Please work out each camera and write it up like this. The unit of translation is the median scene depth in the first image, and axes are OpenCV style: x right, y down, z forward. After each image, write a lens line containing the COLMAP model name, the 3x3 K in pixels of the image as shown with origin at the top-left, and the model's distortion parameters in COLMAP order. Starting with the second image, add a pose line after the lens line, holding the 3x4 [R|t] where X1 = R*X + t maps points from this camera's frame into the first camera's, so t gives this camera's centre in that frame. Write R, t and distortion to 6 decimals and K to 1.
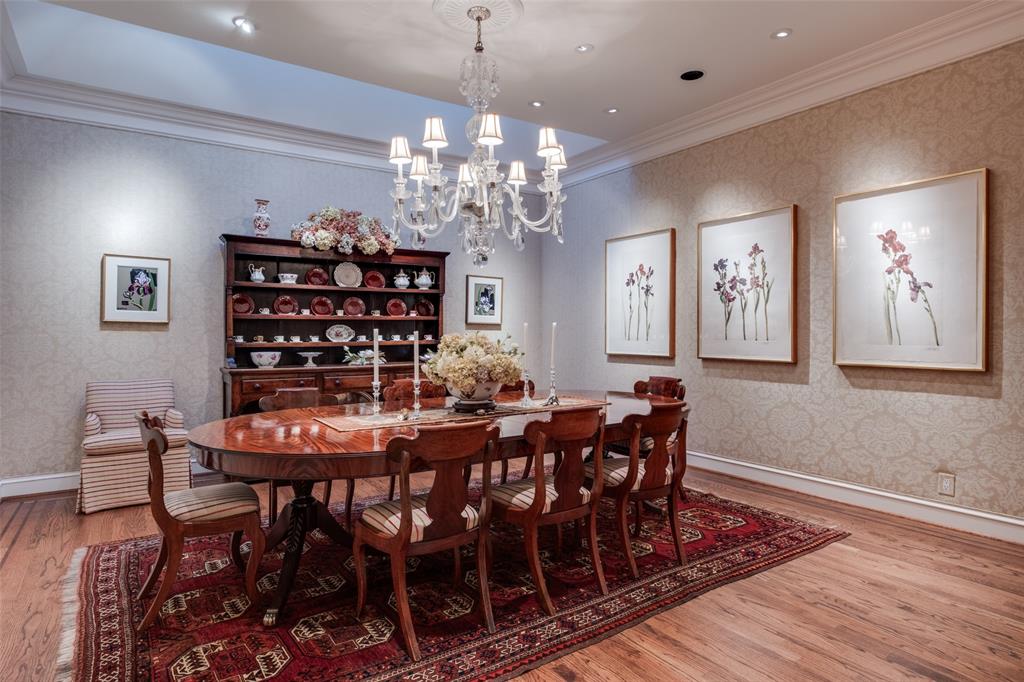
lens RADIAL K [[570.3, 0, 514.6], [0, 570.3, 346.7], [0, 0, 1]] dist [0.004974, -0.001631]
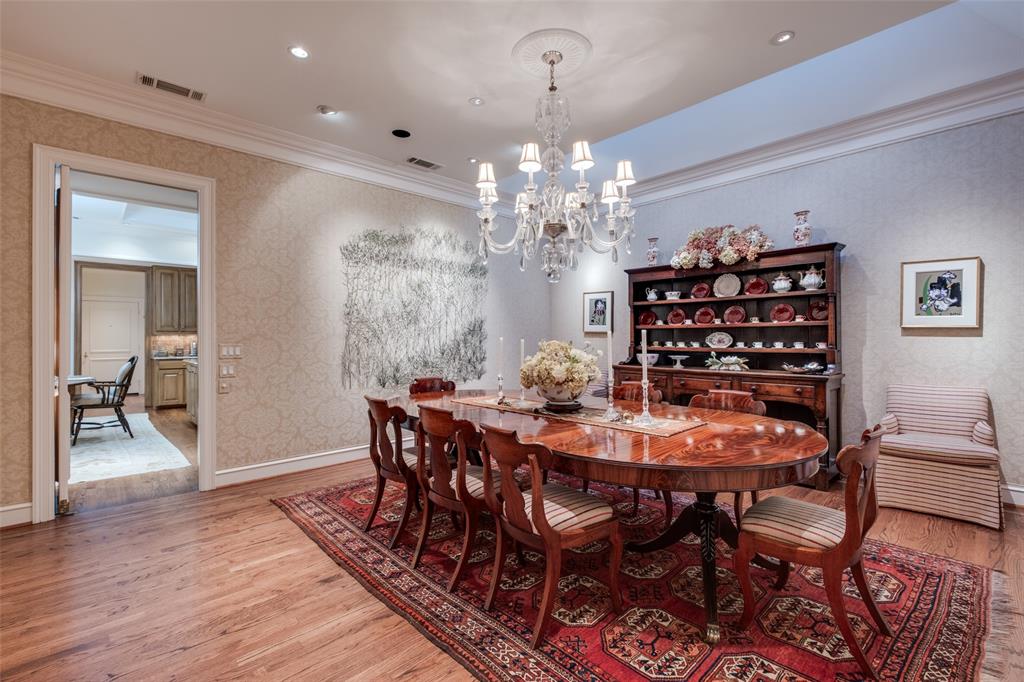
lens RADIAL K [[454.7, 0, 508.9], [0, 454.7, 320.3], [0, 0, 1]] dist [0.001317, 0.000072]
pose [[0.152948, -0.041937, -0.987344, 0.506896], [-0.033688, 0.998297, -0.047621, -0.006475], [0.987660, 0.040545, 0.151275, 0.491494]]
